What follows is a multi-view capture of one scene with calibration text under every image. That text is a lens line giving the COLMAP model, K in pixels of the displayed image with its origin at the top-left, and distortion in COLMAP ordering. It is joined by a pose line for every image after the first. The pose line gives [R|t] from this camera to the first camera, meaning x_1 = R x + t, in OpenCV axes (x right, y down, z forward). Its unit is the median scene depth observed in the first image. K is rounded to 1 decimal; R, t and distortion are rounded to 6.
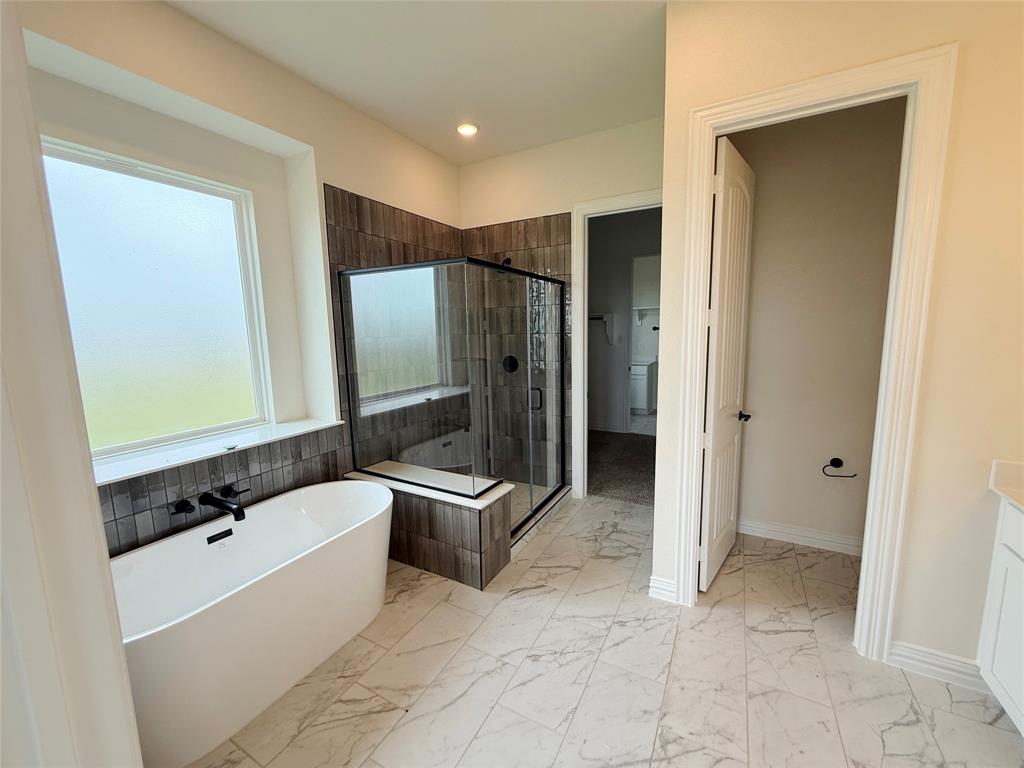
lens RADIAL K [[408.6, 0, 512.0], [0, 408.6, 384.0], [0, 0, 1]] dist [-0.001384, 0.000473]
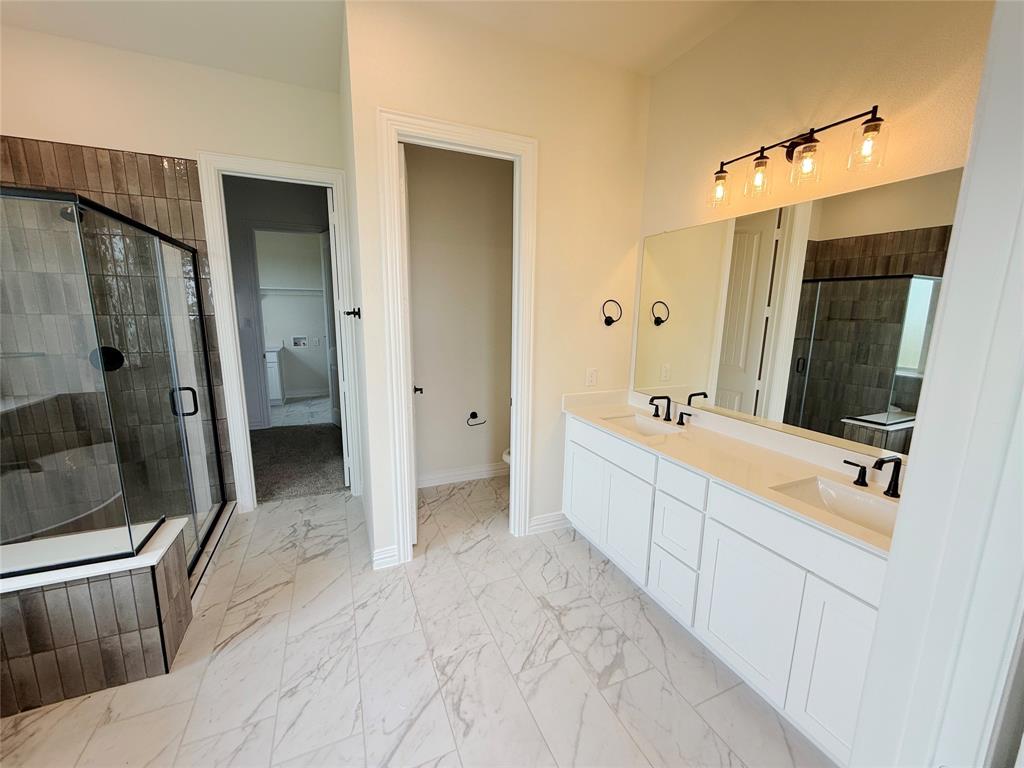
lens RADIAL K [[408.6, 0, 512.0], [0, 408.6, 384.0], [0, 0, 1]] dist [-0.001384, 0.000473]
pose [[0.607749, -0.113958, 0.785910, -0.207691], [0.081323, 0.993378, 0.081154, -0.011751], [-0.789954, 0.014591, 0.612992, 0.065747]]
